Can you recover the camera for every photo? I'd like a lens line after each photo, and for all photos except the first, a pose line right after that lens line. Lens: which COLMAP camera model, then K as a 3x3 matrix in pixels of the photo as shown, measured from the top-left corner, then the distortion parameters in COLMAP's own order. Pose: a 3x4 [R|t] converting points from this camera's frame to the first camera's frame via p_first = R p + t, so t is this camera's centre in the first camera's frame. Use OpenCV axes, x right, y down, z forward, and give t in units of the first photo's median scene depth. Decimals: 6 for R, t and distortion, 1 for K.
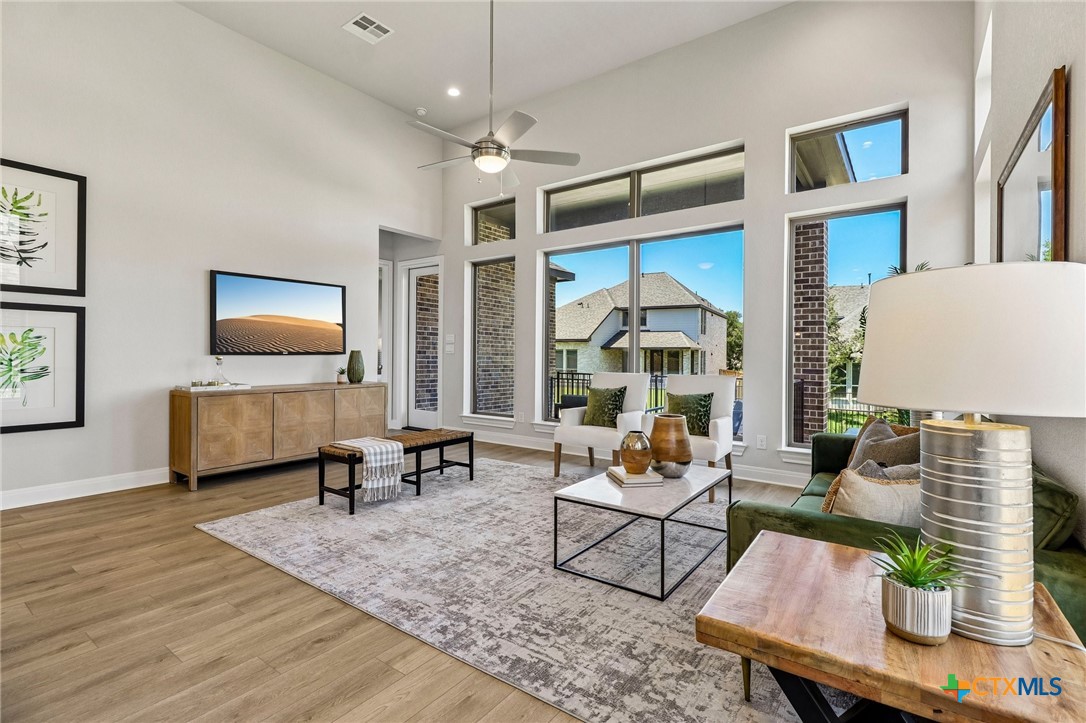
lens RADIAL K [[498.8, 0, 542.9], [0, 498.8, 358.1], [0, 0, 1]] dist [0.003552, -0.001754]
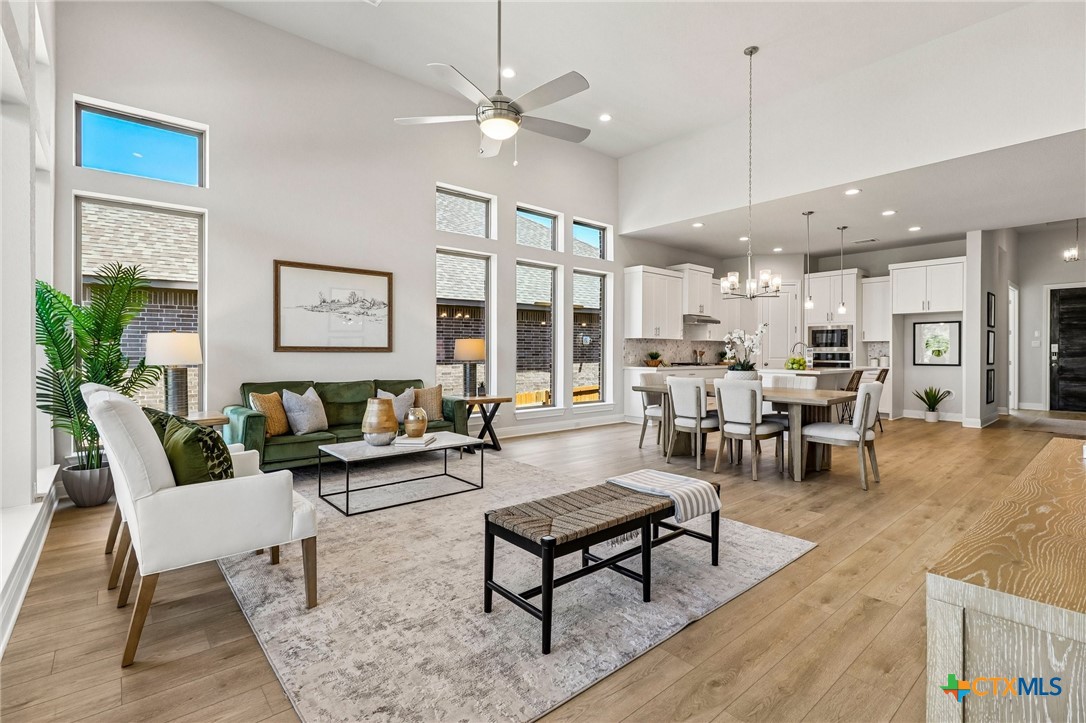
lens RADIAL K [[498.8, 0, 543.4], [0, 498.8, 357.1], [0, 0, 1]] dist [0.003552, -0.001754]
pose [[-0.972015, -0.013565, 0.234526, -0.381279], [-0.009928, 0.999812, 0.016680, -0.010716], [-0.234709, 0.013885, -0.971967, 1.785431]]
